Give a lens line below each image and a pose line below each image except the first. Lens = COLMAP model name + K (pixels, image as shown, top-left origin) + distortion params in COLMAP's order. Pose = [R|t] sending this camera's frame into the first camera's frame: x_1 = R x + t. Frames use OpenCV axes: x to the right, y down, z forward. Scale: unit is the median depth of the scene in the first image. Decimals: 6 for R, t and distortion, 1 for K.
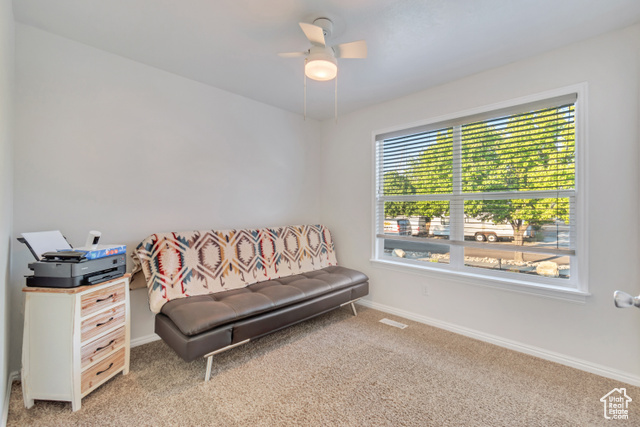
lens RADIAL K [[282.7, 0, 320.5], [0, 282.7, 211.3], [0, 0, 1]] dist [0.011061, -0.001067]
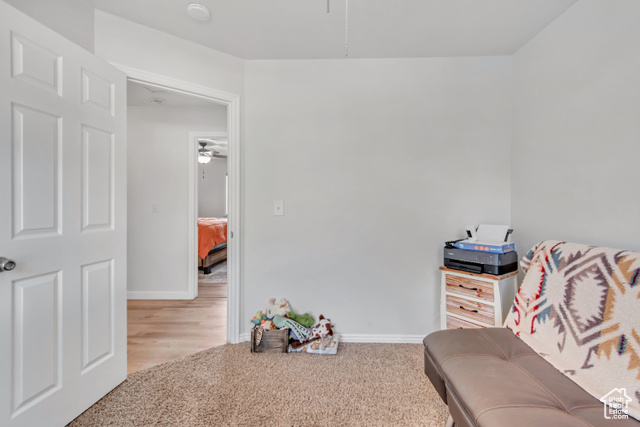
lens RADIAL K [[282.7, 0, 320.9], [0, 282.7, 211.8], [0, 0, 1]] dist [0.011061, -0.001067]
pose [[-0.726907, 0.013425, -0.686605, 0.308336], [-0.000748, 0.999793, 0.020340, -0.005701], [0.686735, 0.015299, -0.726746, 1.087860]]
